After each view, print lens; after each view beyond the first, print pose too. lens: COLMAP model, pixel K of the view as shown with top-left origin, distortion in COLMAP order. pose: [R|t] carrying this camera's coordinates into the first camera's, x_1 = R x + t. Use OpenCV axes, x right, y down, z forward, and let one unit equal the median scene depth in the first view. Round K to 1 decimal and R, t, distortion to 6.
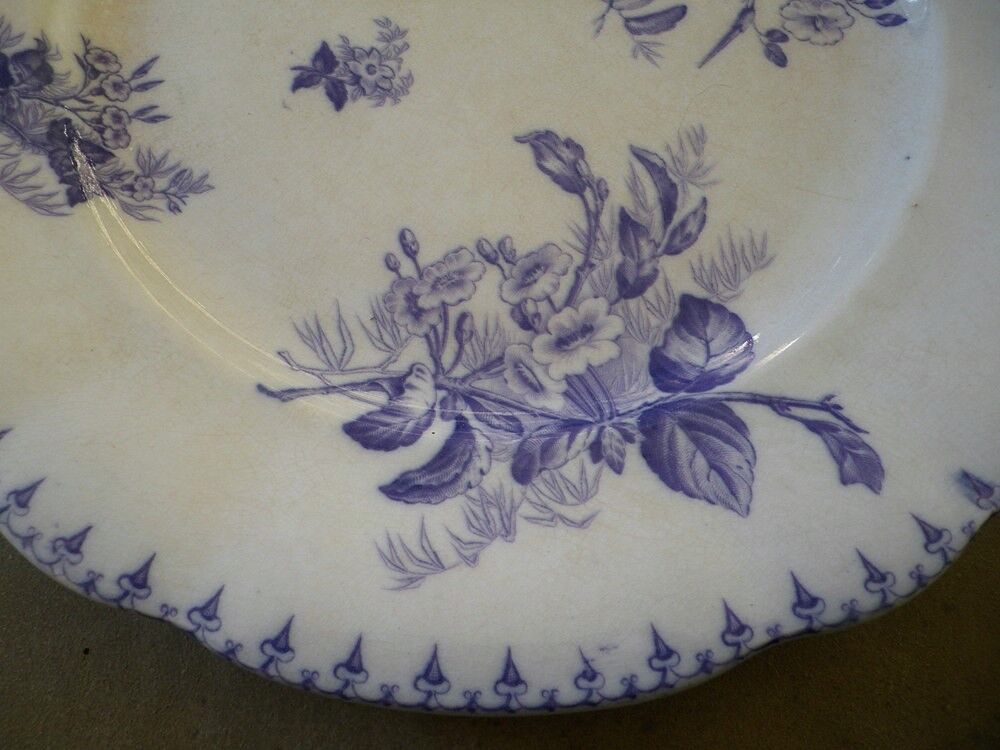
lens RADIAL K [[747.1, 0, 500.0], [0, 747.1, 375.0], [0, 0, 1]] dist [-0.012908, -0.009500]
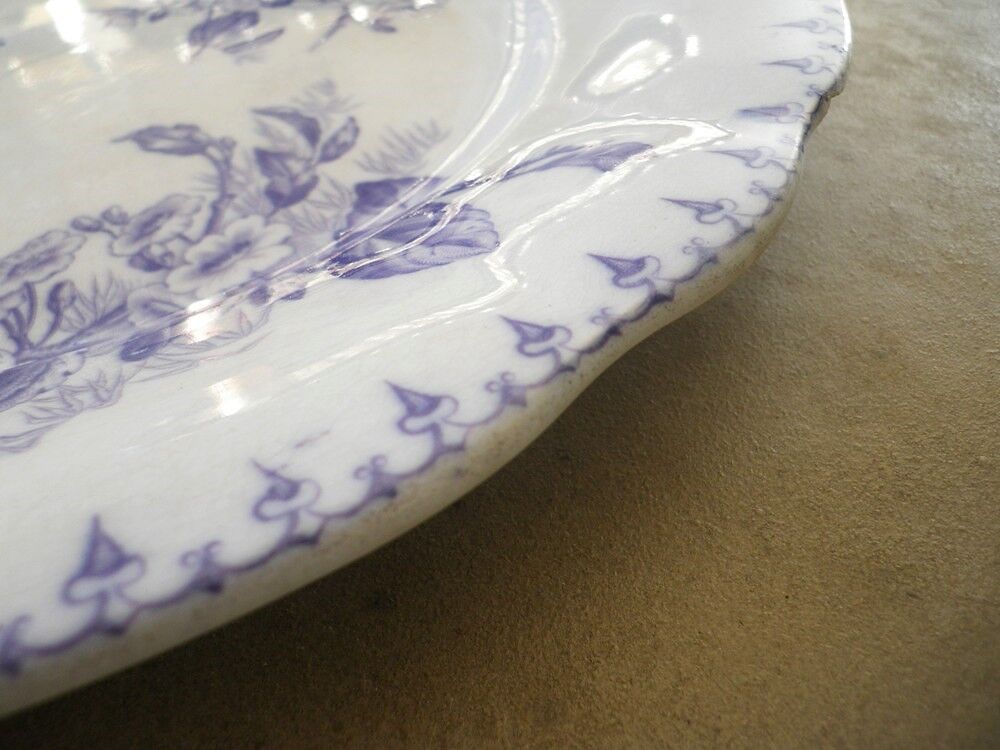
lens RADIAL K [[747.1, 0, 500.0], [0, 747.1, 375.0], [0, 0, 1]] dist [-0.012908, -0.009500]
pose [[0.900445, -0.347079, 0.262174, 0.107404], [0.430746, 0.795315, -0.426535, 0.444487], [-0.060470, 0.497001, 0.865640, 0.418556]]
